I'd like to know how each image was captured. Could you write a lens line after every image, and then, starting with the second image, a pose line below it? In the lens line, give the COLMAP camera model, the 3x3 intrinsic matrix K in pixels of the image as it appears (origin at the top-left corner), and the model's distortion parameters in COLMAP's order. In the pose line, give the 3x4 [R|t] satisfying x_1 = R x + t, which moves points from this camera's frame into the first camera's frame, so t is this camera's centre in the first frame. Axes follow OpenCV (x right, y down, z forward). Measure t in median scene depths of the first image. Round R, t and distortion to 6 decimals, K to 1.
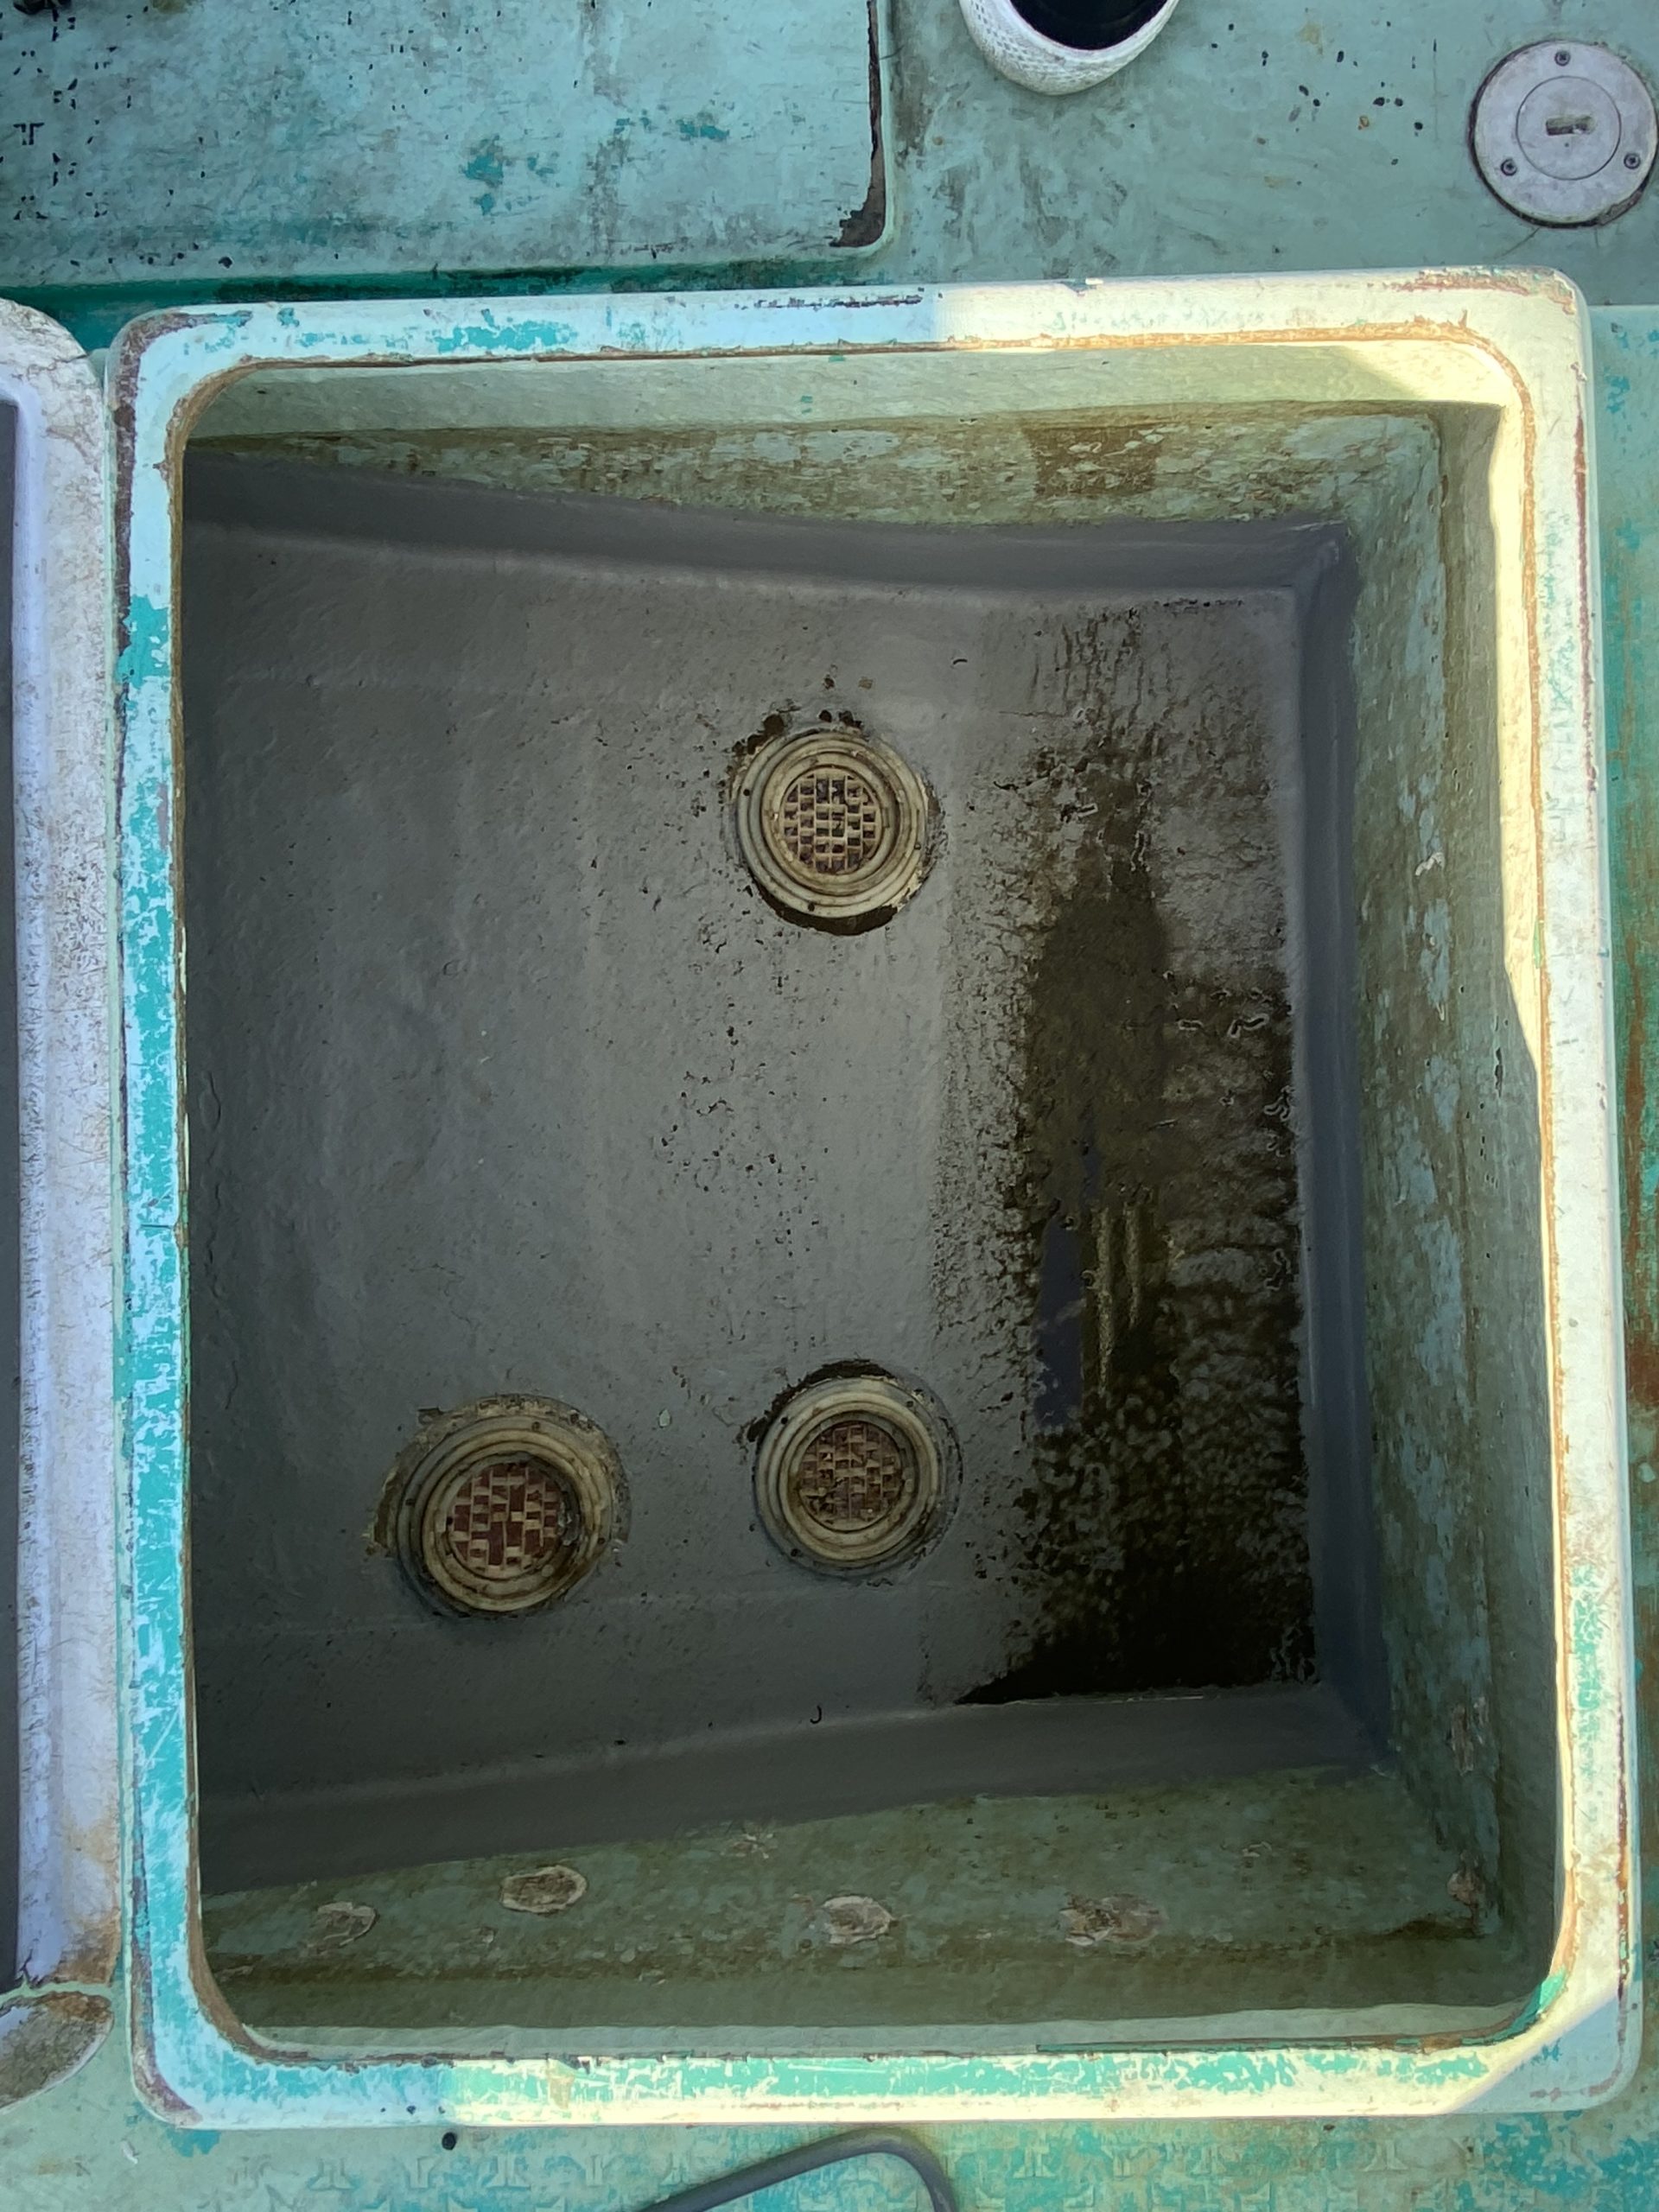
lens RADIAL K [[1605.8, 0, 867.5], [0, 1605.8, 1064.6], [0, 0, 1]] dist [0.102884, -0.114445]
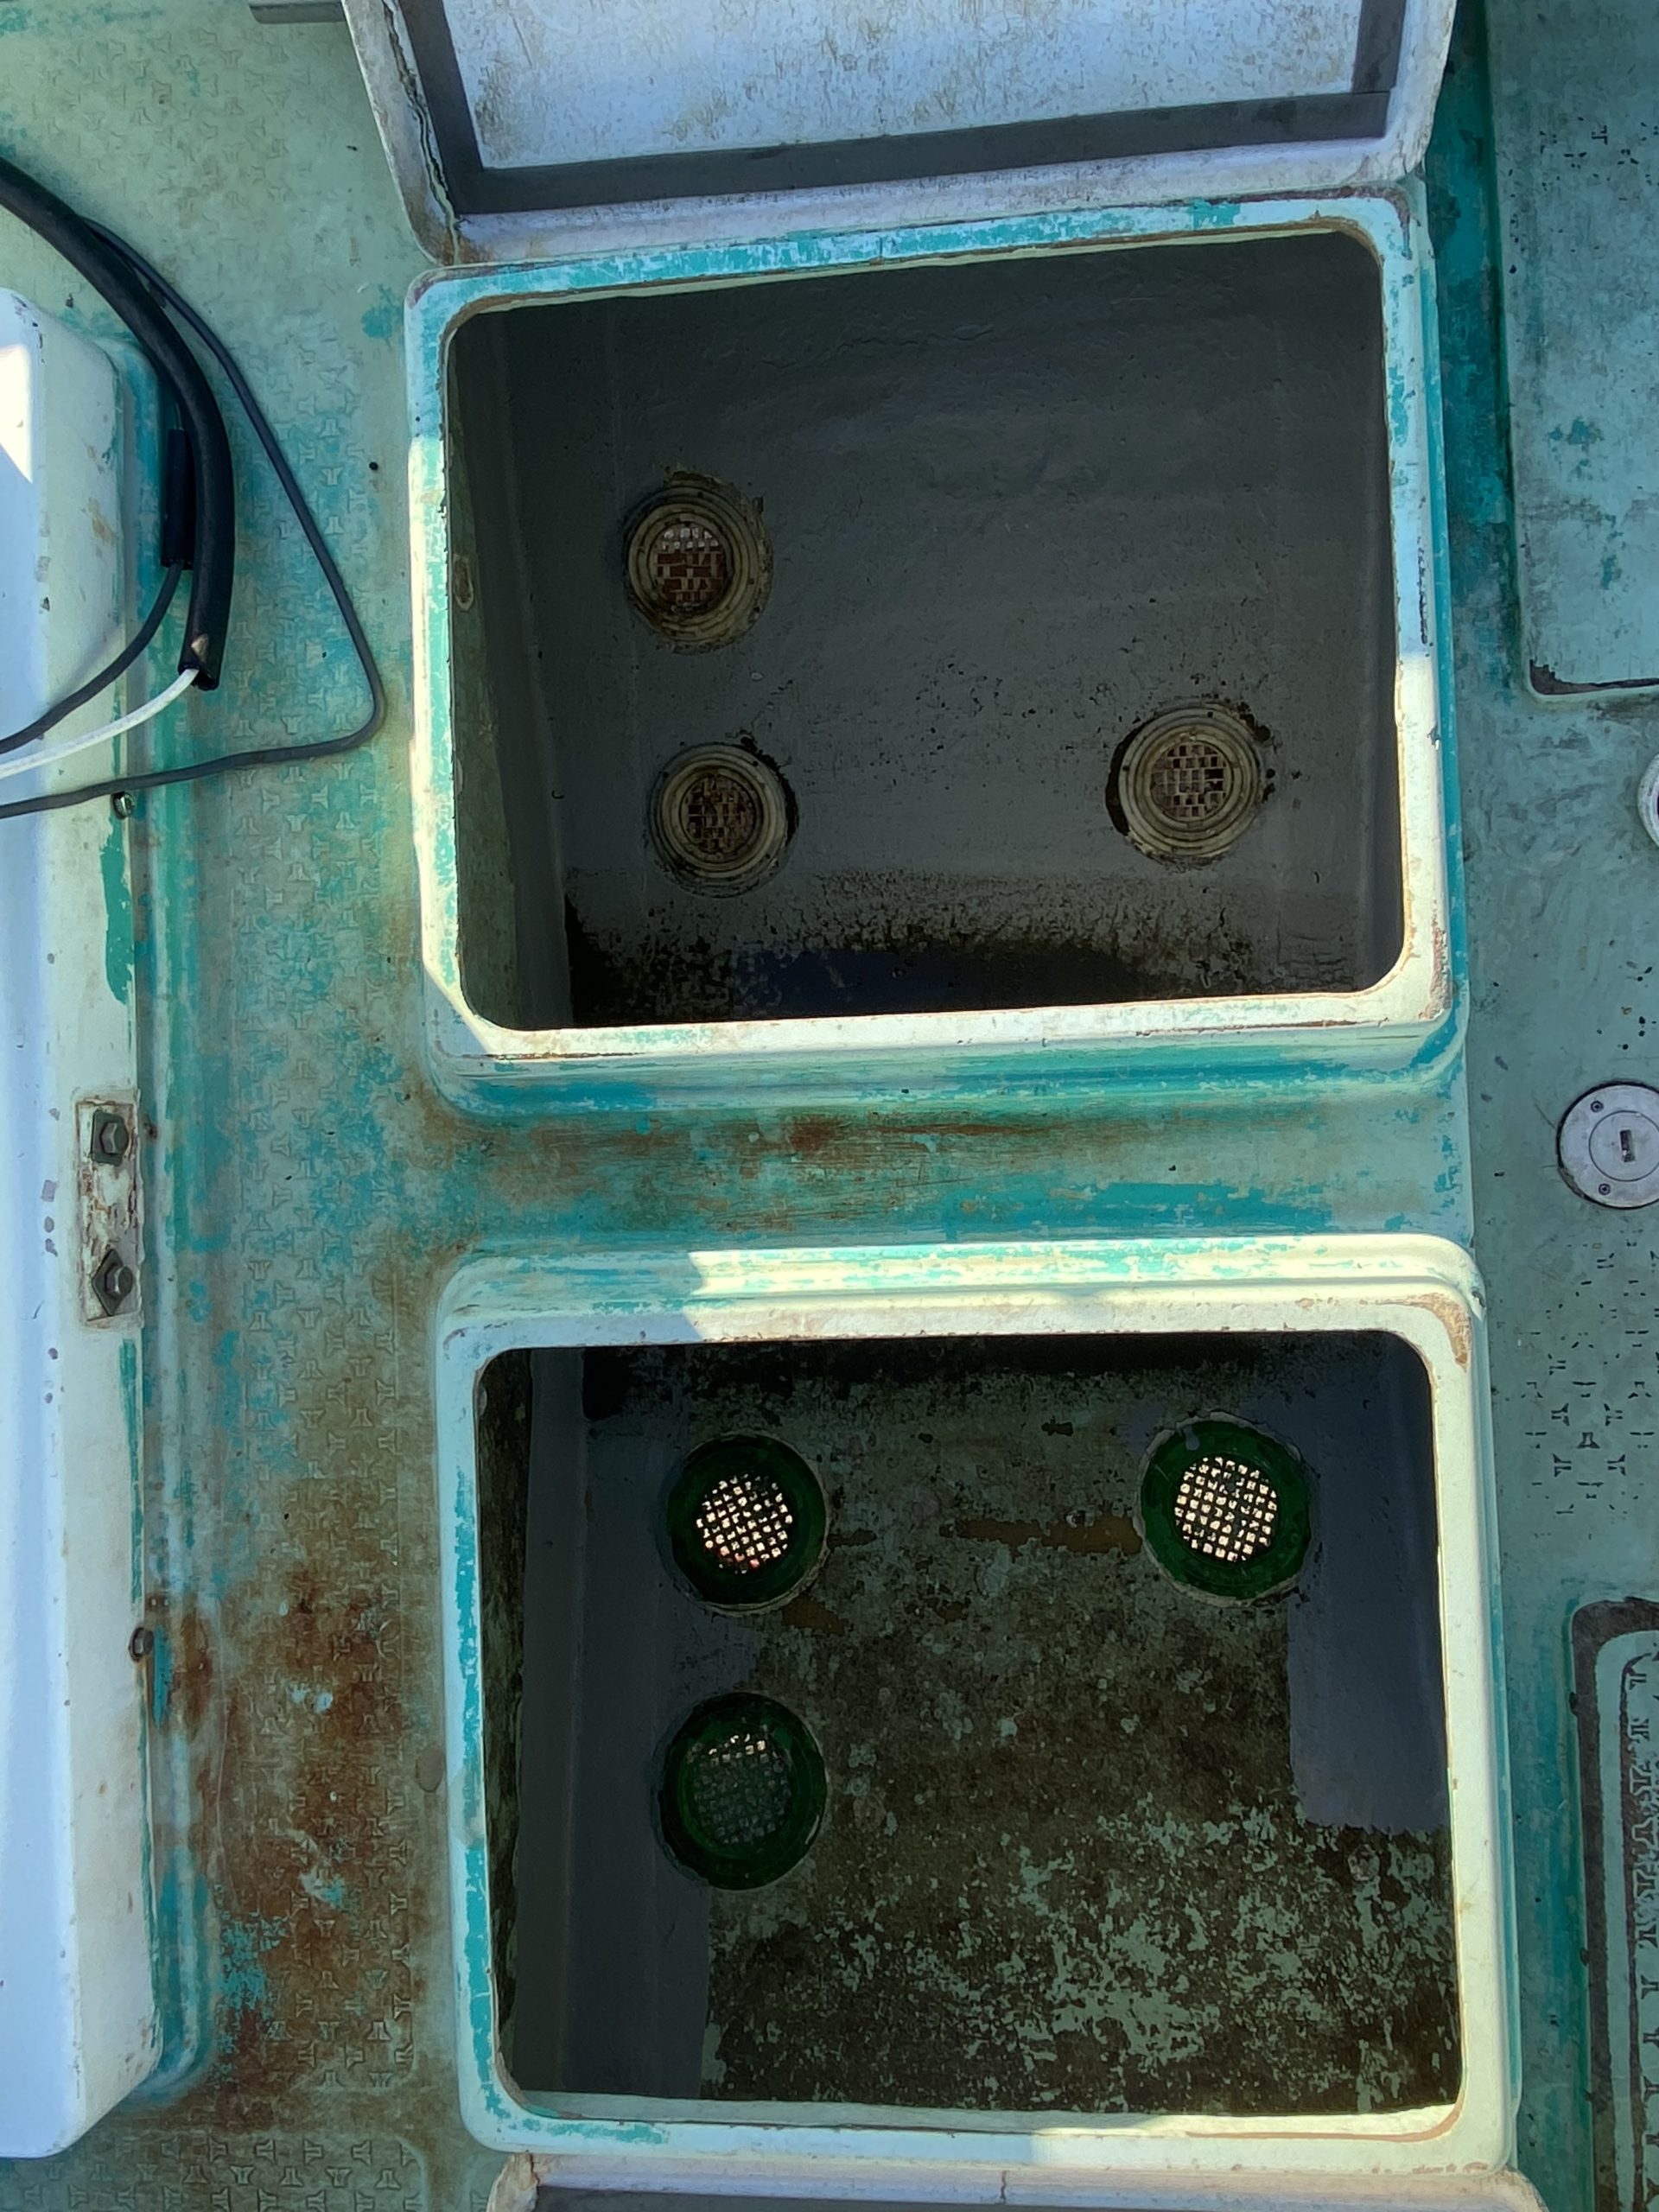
lens RADIAL K [[1605.8, 0, 867.5], [0, 1605.8, 1064.6], [0, 0, 1]] dist [0.102884, -0.114445]
pose [[0.015312, 0.999296, -0.034252, 0.392307], [-0.992216, 0.019420, 0.123004, -0.067025], [0.123583, 0.032102, 0.991815, -0.566948]]
